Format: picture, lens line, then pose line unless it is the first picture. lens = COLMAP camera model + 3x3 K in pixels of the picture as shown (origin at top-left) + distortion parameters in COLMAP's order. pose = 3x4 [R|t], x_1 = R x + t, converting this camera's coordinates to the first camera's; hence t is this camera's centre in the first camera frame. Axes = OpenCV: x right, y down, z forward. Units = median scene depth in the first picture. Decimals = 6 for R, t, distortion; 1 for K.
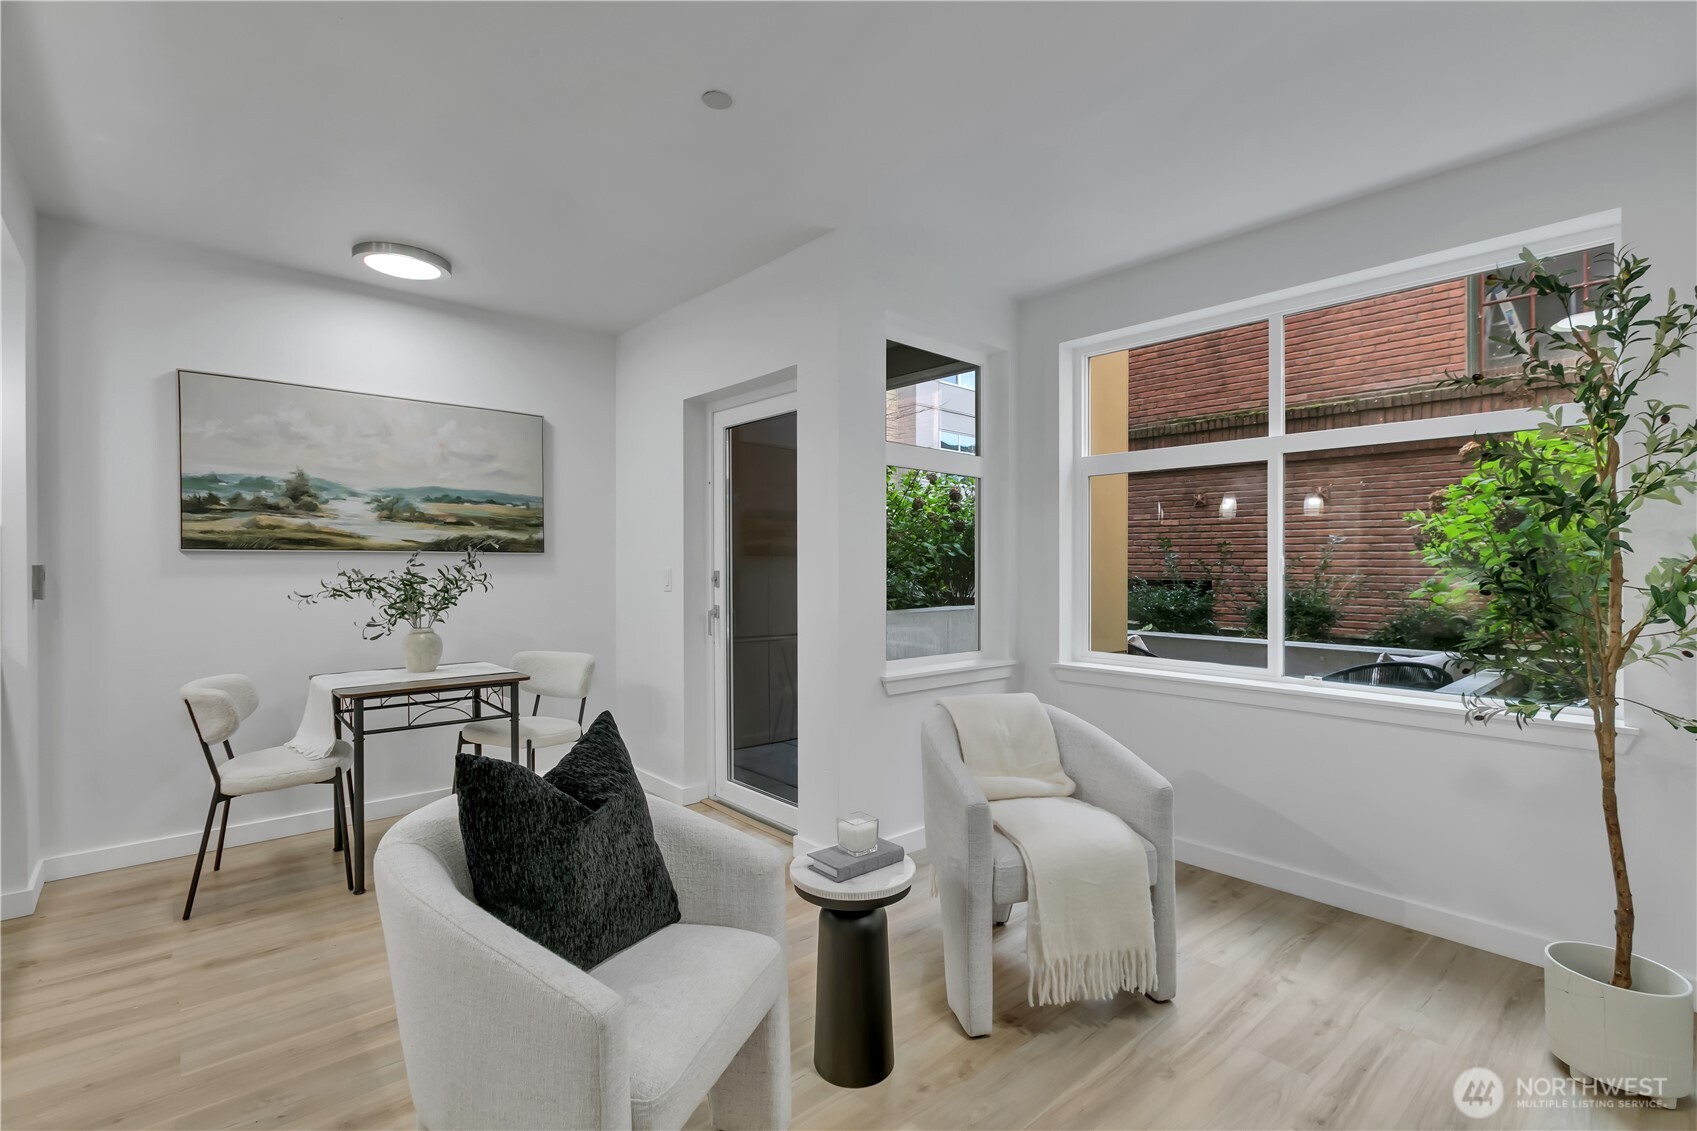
lens RADIAL K [[768.1, 0, 846.9], [0, 768.1, 569.6], [0, 0, 1]] dist [0.003353, 0.000250]
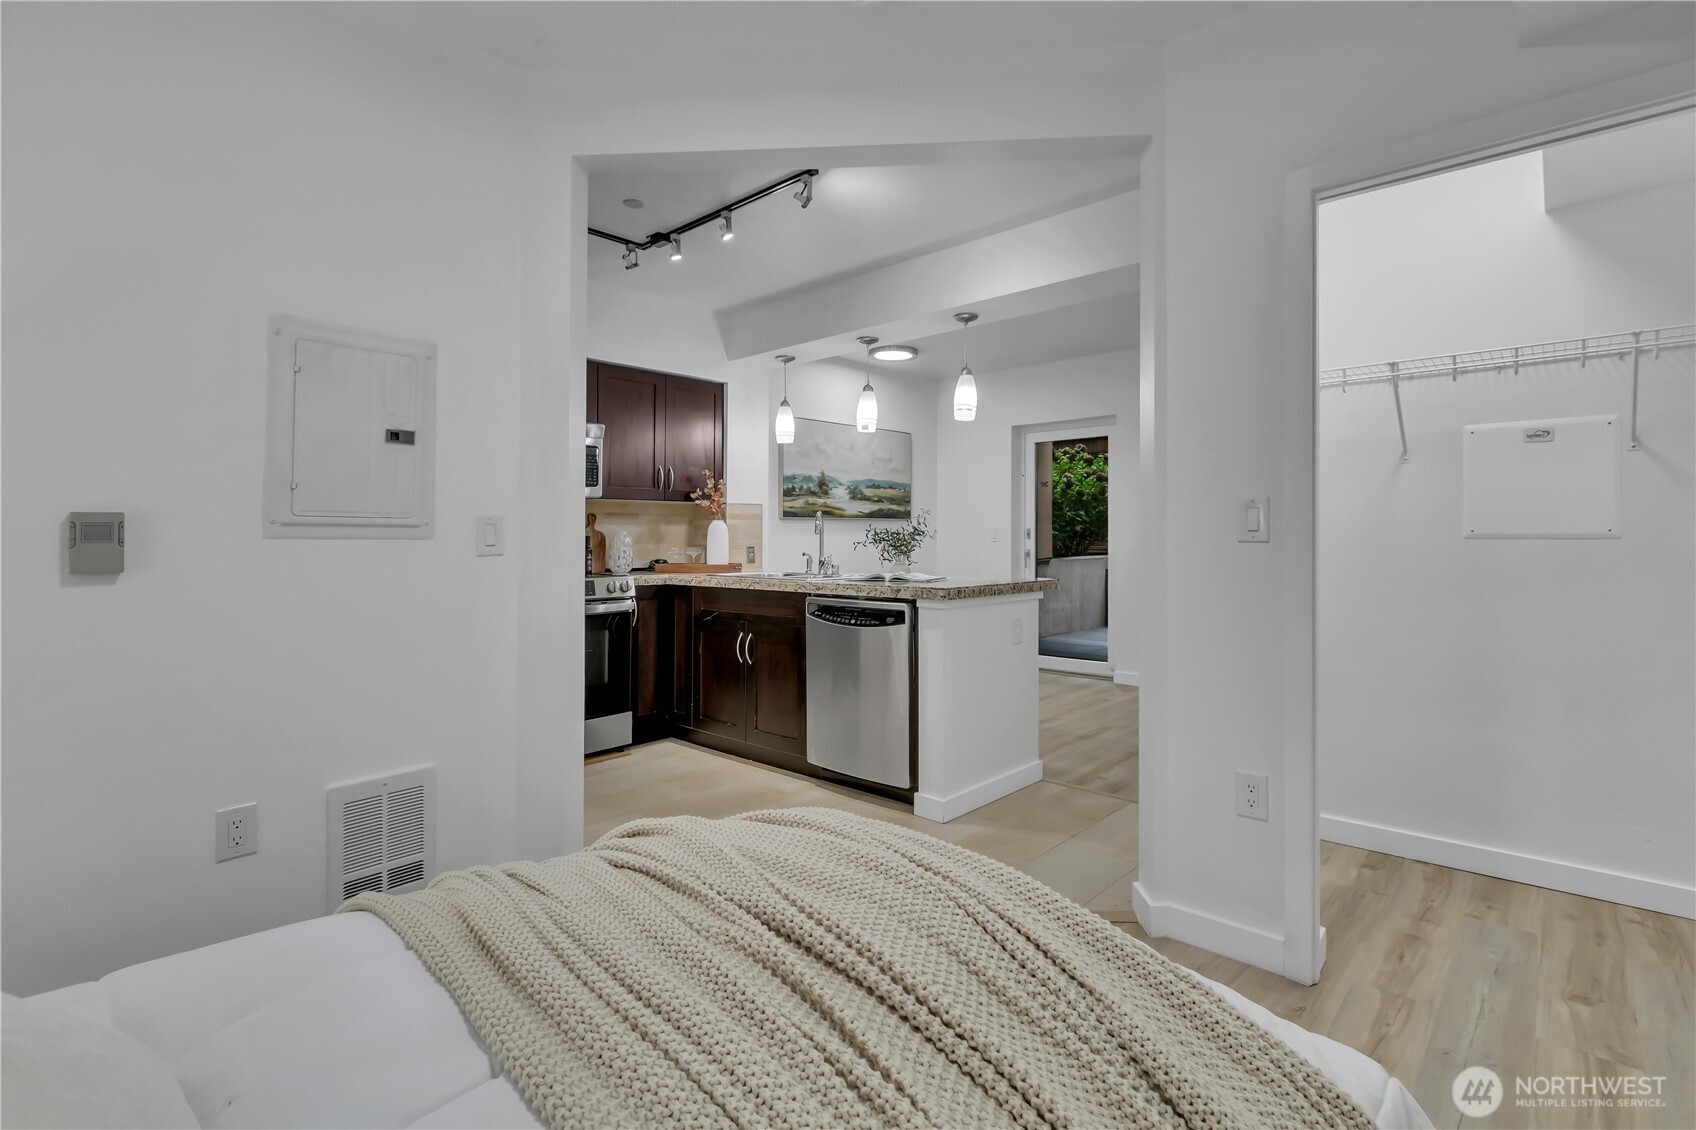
lens RADIAL K [[784.0, 0, 862.4], [0, 784.0, 536.3], [0, 0, 1]] dist [-0.000892, 0.000585]
pose [[0.995108, -0.010459, 0.098236, -0.800107], [0.010956, 0.999930, -0.004518, 0.025616], [-0.098182, 0.005572, 0.995153, -0.753054]]
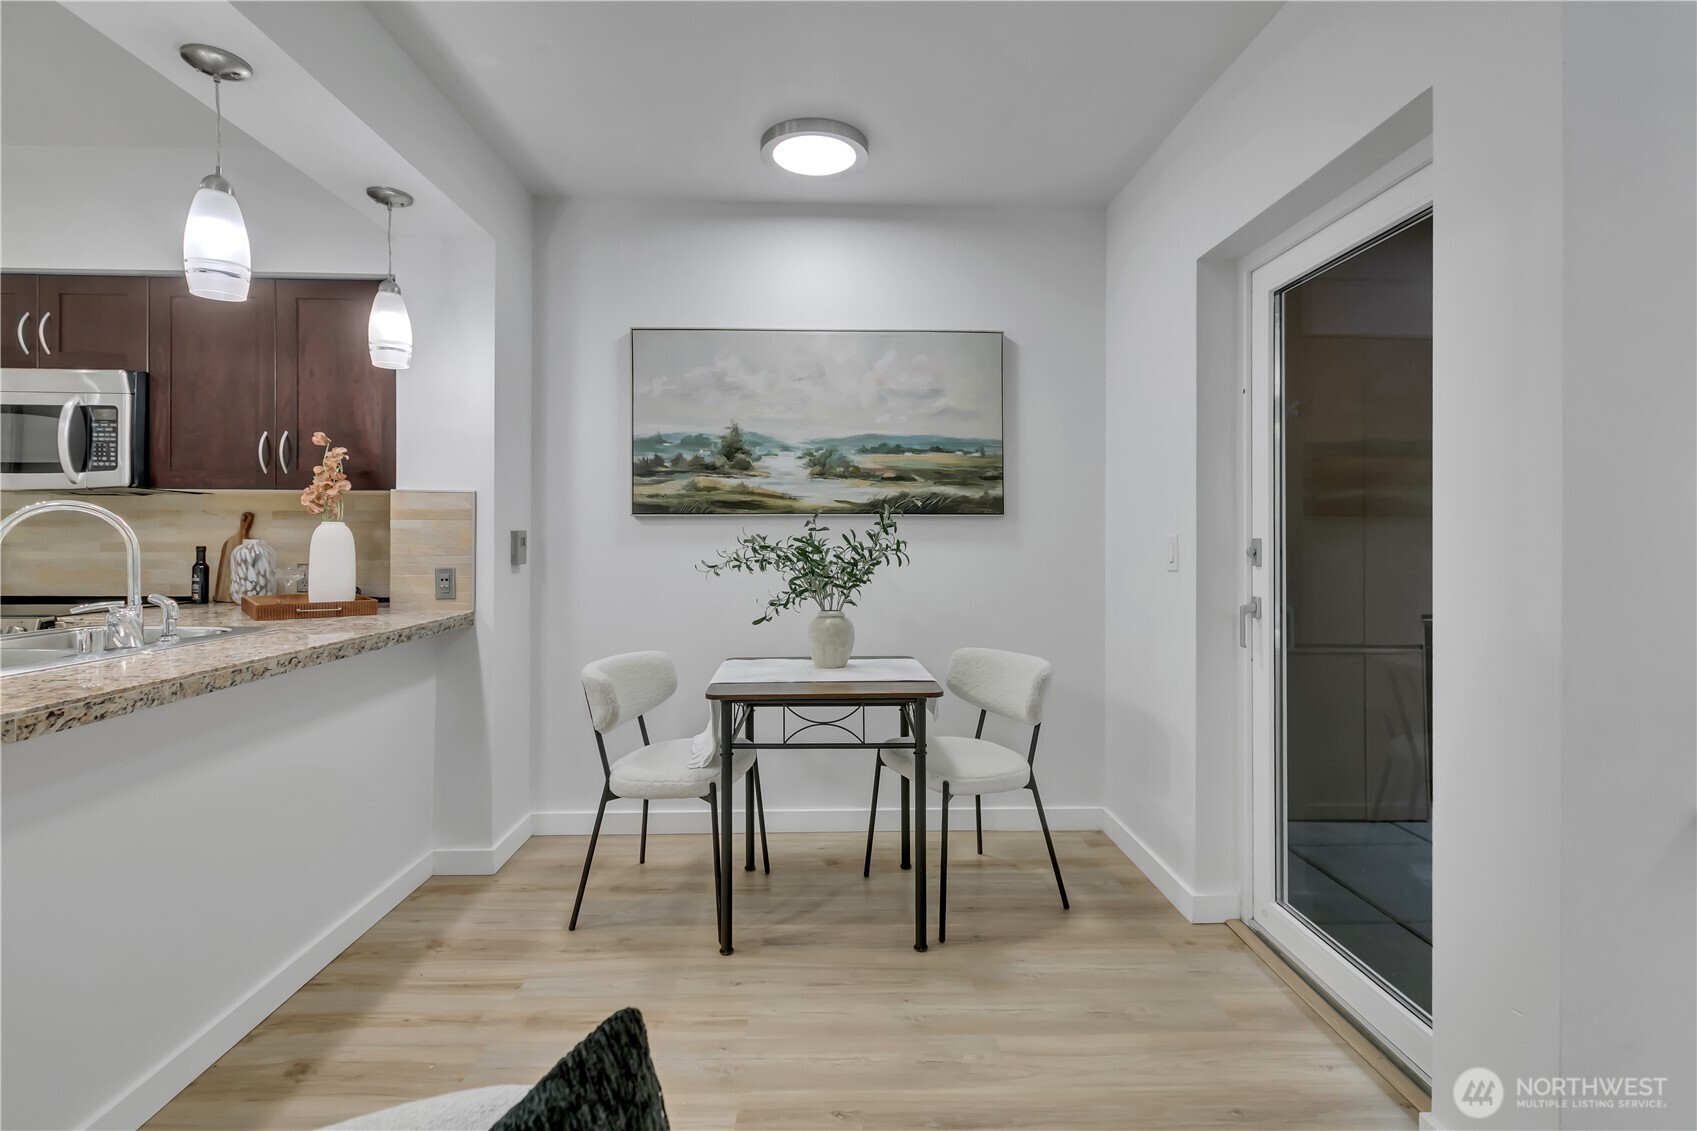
lens RADIAL K [[784.5, 0, 858.6], [0, 784.5, 526.1], [0, 0, 1]] dist [-0.000892, 0.000585]
pose [[0.770117, -0.008848, -0.637841, -0.021364], [-0.003636, 0.999827, -0.018260, 0.004625], [0.637892, 0.016382, 0.769951, 0.396016]]
